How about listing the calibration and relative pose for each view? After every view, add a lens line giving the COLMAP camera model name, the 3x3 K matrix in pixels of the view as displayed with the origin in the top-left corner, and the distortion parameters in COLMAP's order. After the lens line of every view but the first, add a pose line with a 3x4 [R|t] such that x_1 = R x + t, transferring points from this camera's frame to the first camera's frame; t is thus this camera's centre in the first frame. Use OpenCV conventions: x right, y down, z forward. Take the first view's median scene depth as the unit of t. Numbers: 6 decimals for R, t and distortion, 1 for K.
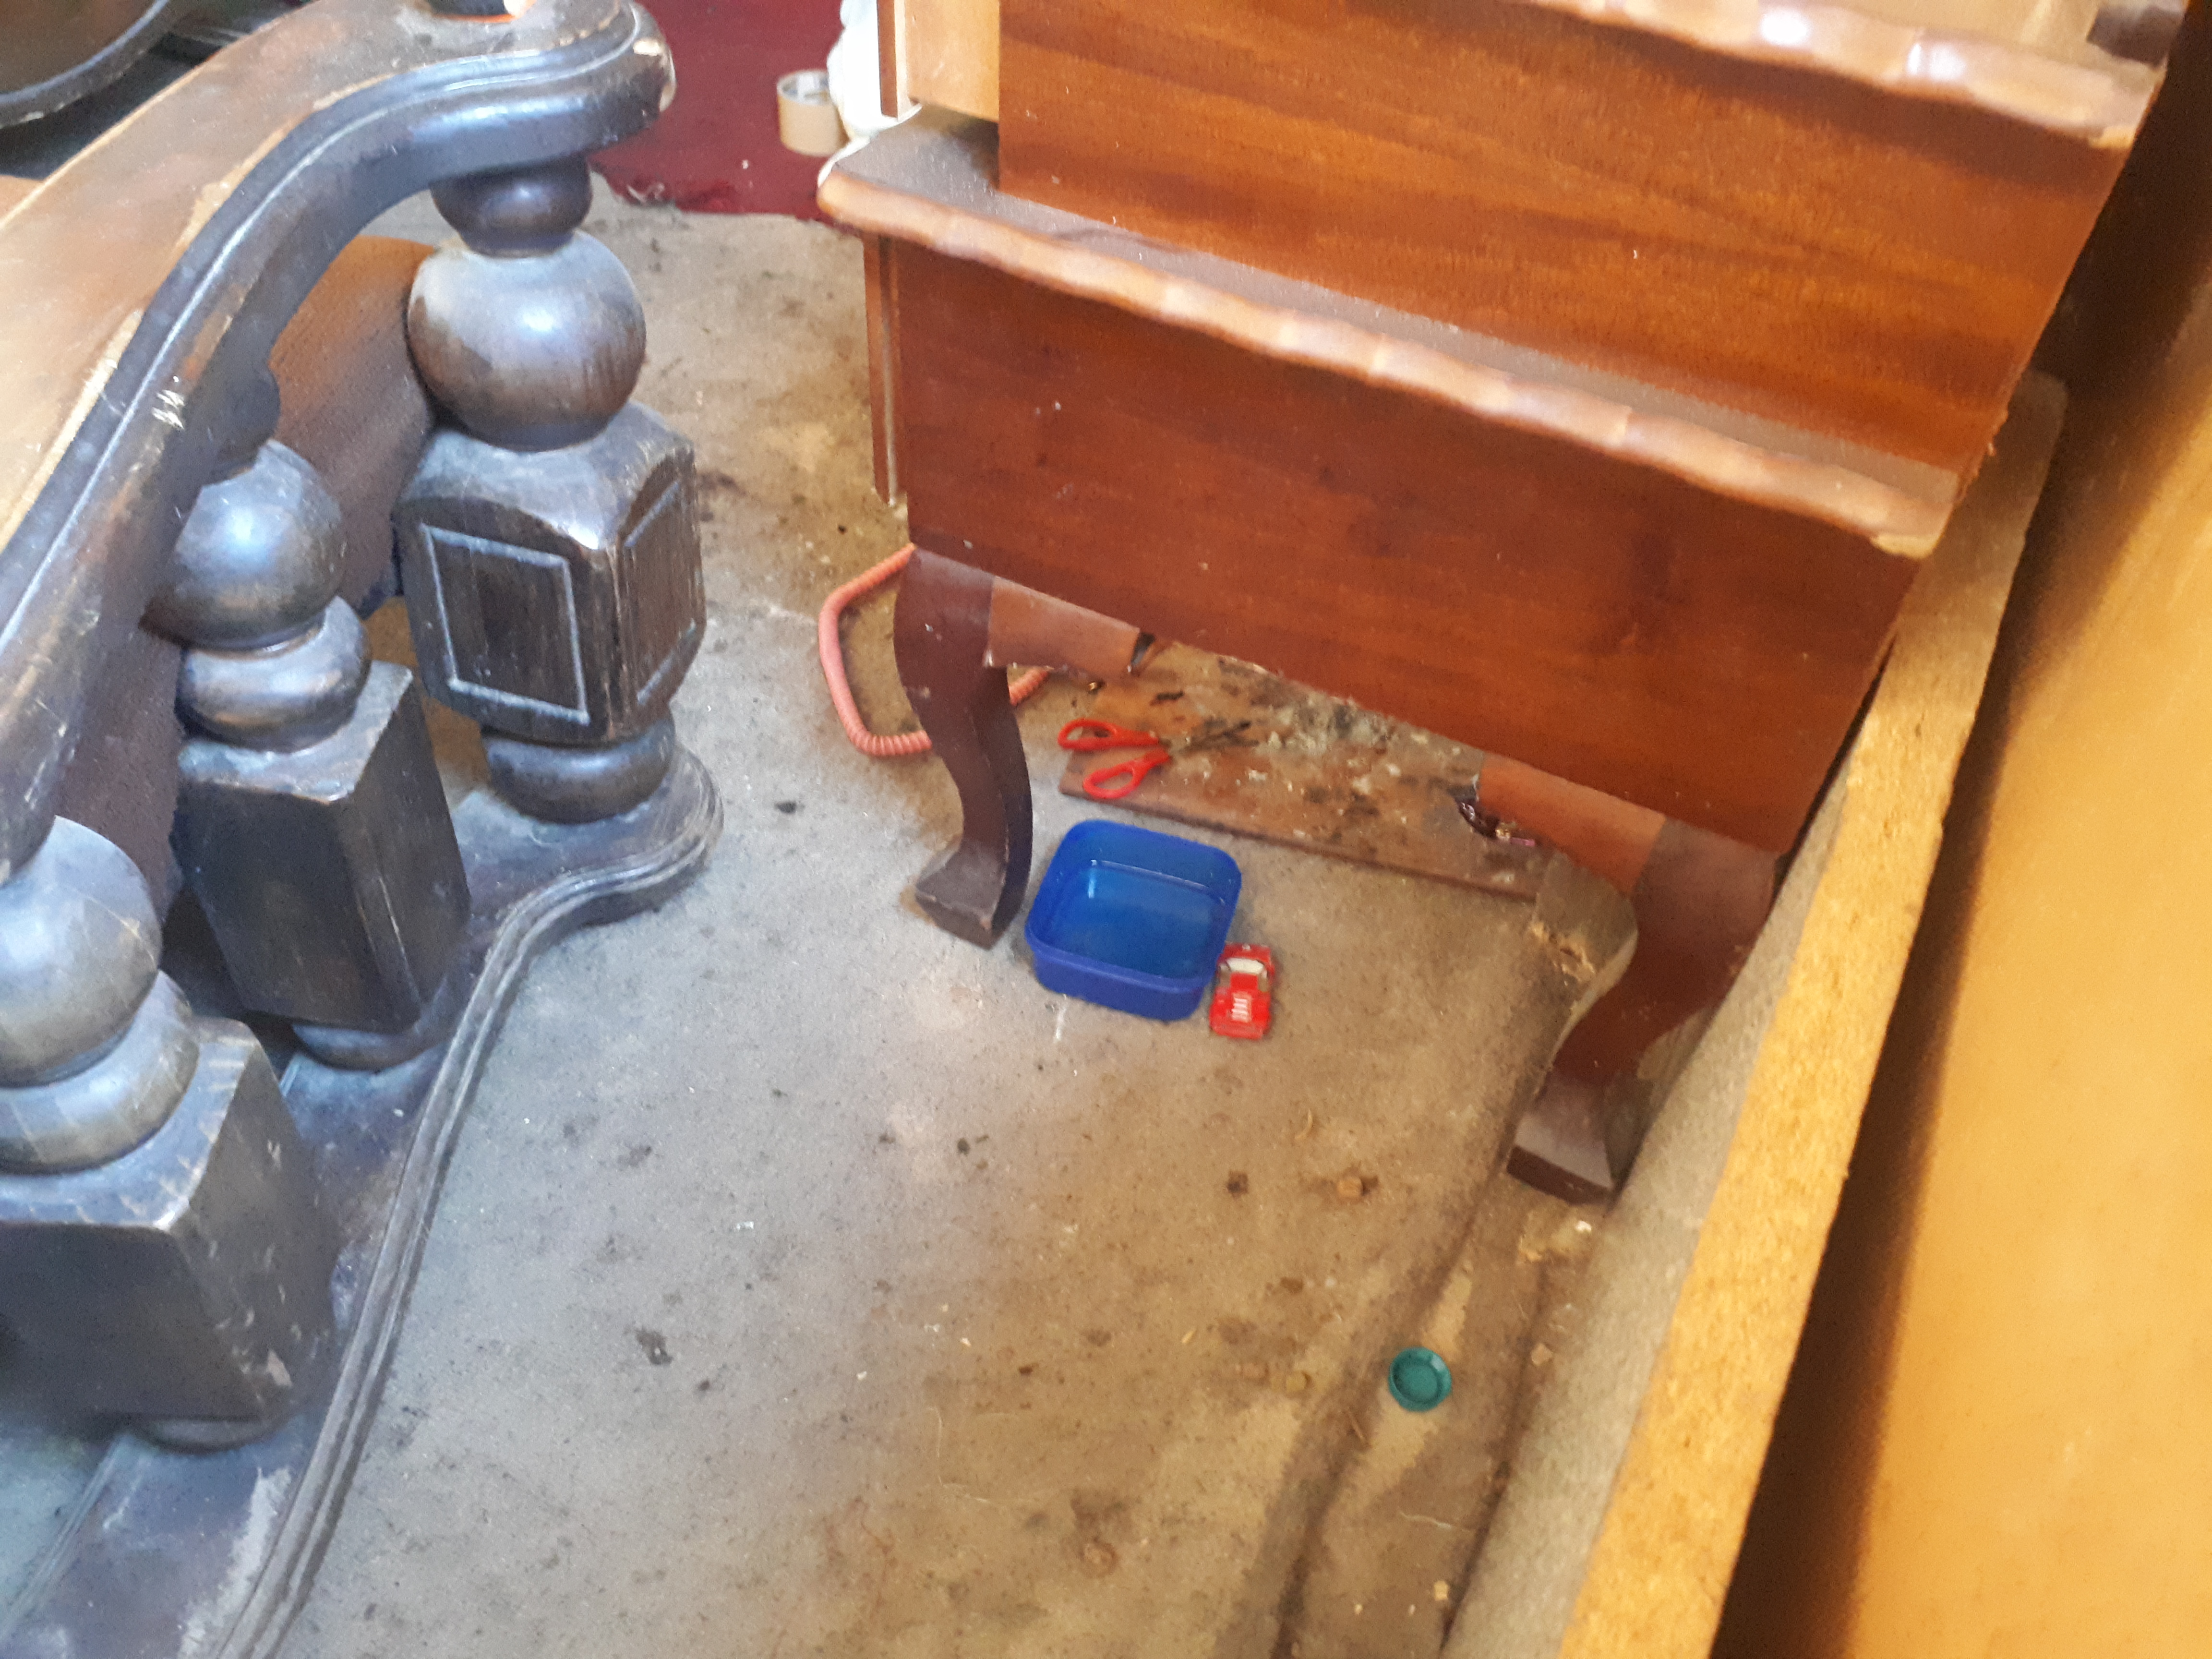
lens RADIAL K [[1857.5, 0, 1112.8], [0, 1857.5, 830.7], [0, 0, 1]] dist [-0.002781, -0.011473]
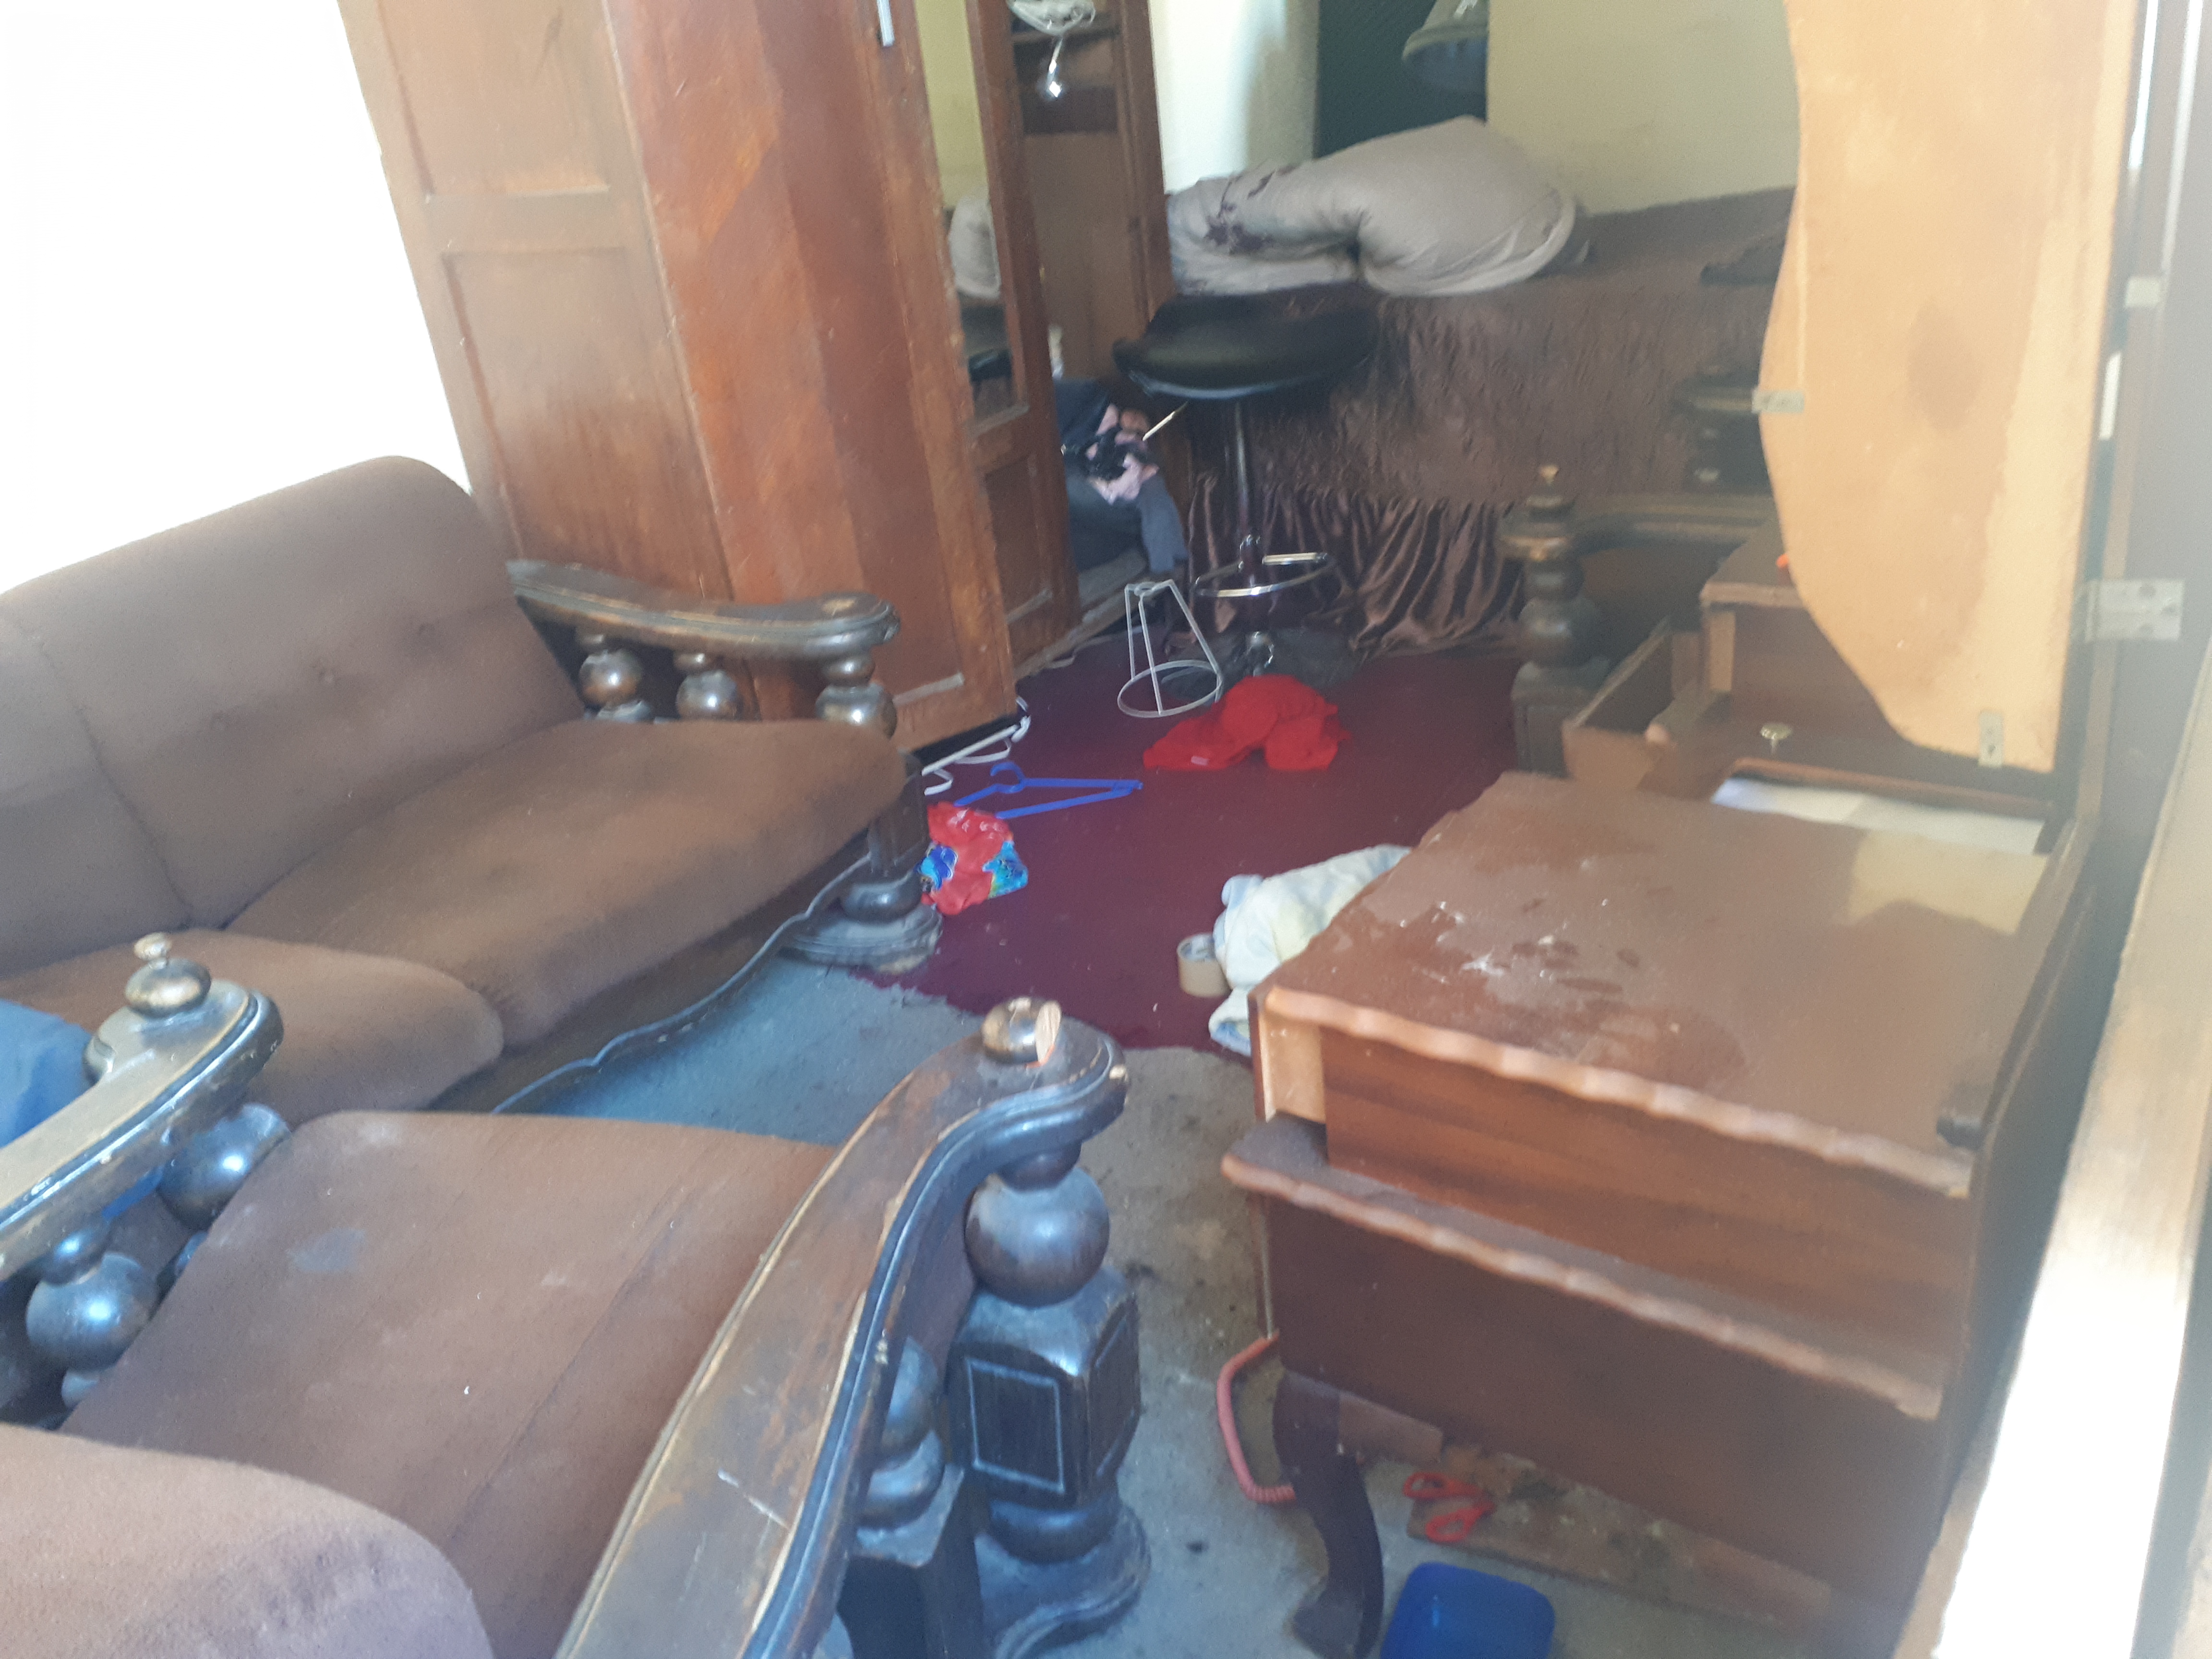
lens RADIAL K [[1766.2, 0, 1117.2], [0, 1766.2, 811.2], [0, 0, 1]] dist [0.073712, -0.091643]
pose [[0.979451, -0.064962, -0.190934, 0.057447], [-0.008724, 0.932173, -0.361907, -0.051145], [0.201494, 0.356136, 0.912451, -0.446875]]
